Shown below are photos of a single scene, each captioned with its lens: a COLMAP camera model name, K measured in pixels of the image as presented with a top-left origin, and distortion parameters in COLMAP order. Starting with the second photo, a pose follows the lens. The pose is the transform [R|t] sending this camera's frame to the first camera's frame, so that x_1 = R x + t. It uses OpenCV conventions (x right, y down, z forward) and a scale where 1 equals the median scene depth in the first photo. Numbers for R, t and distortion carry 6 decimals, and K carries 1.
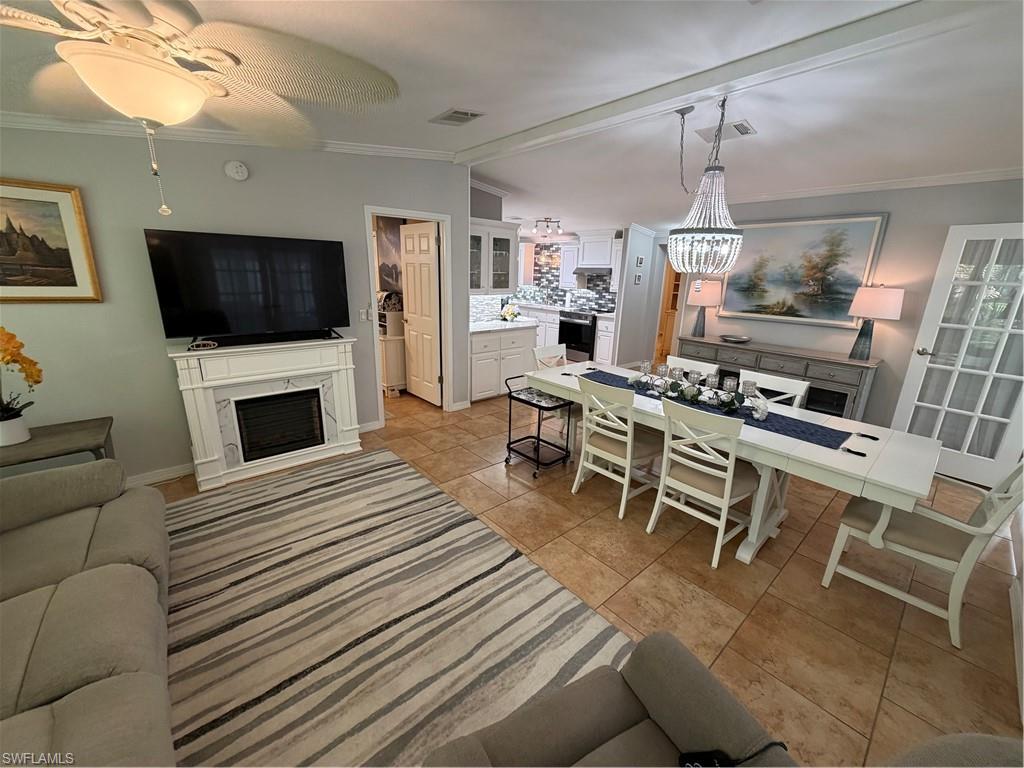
lens RADIAL K [[406.8, 0, 513.6], [0, 406.8, 382.7], [0, 0, 1]] dist [-0.000193, 0.000138]
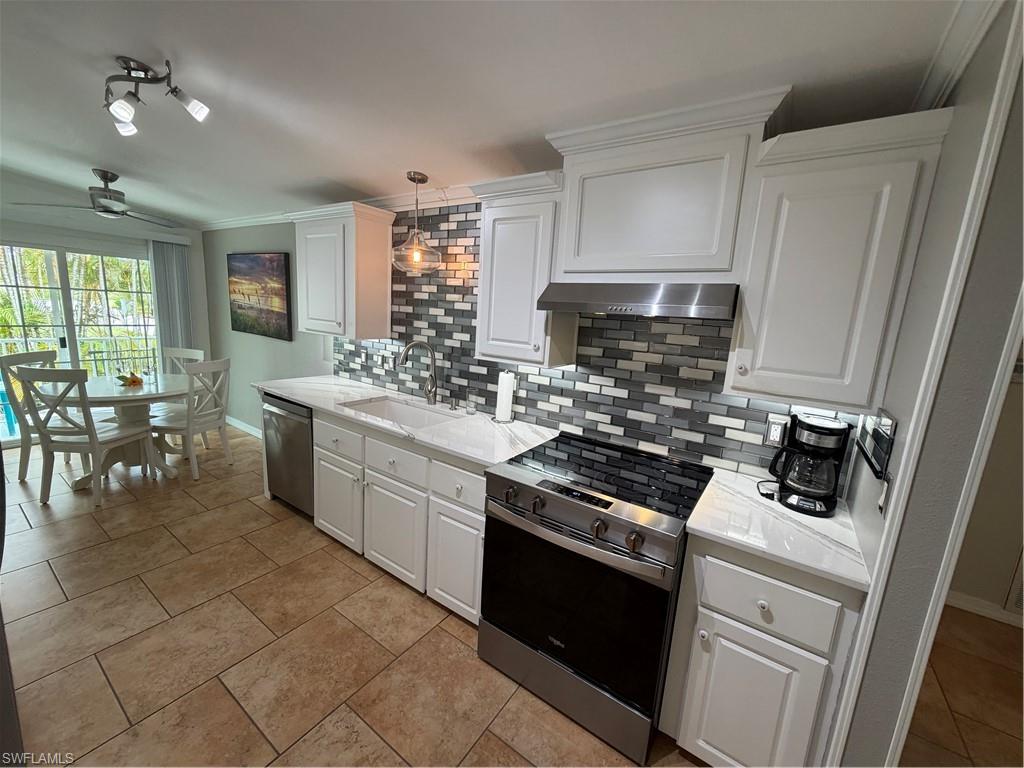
lens RADIAL K [[406.8, 0, 513.6], [0, 406.8, 382.7], [0, 0, 1]] dist [-0.000193, 0.000138]
pose [[0.968039, -0.012091, 0.250507, 0.141959], [0.032925, 0.996319, -0.079145, -0.401380], [-0.248628, 0.084863, 0.964874, 1.518112]]
